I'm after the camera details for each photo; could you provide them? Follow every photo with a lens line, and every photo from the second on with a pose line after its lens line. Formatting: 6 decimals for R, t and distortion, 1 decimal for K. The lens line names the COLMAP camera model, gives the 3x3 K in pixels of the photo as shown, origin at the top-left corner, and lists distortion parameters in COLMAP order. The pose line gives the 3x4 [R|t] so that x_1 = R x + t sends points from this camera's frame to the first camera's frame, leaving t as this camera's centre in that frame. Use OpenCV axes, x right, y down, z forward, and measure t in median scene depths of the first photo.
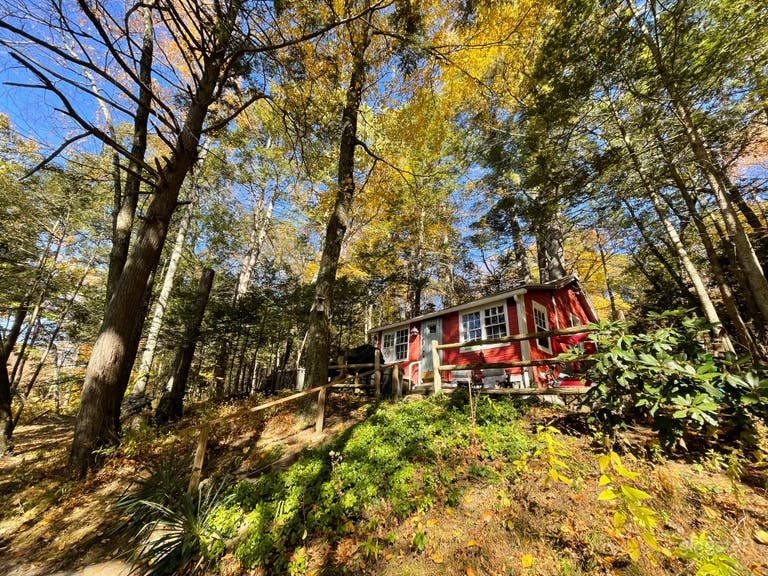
lens RADIAL K [[299.8, 0, 384.7], [0, 299.8, 289.0], [0, 0, 1]] dist [0.000315, 0.000123]
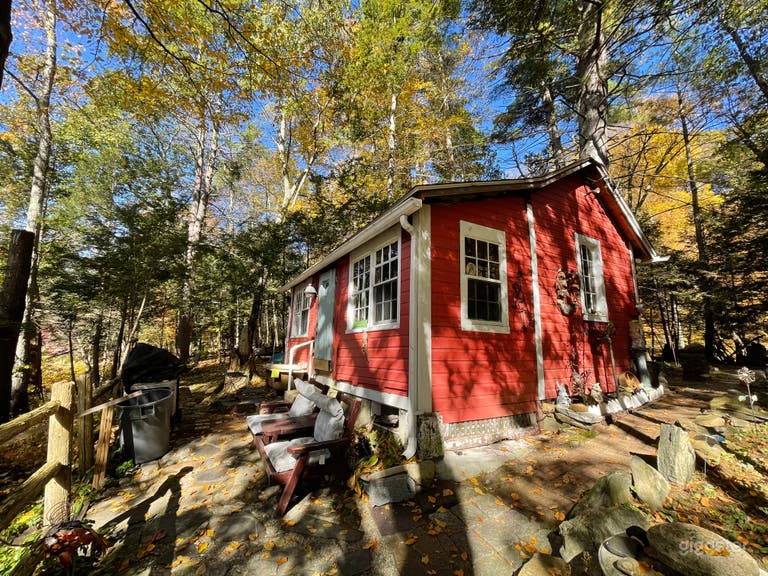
lens RADIAL K [[299.8, 0, 384.4], [0, 299.8, 287.3], [0, 0, 1]] dist [0.000315, 0.000123]
pose [[0.982042, -0.091157, -0.165180, 0.207818], [0.126009, 0.968524, 0.214670, 0.010573], [0.140412, -0.231629, 0.962617, 0.243490]]
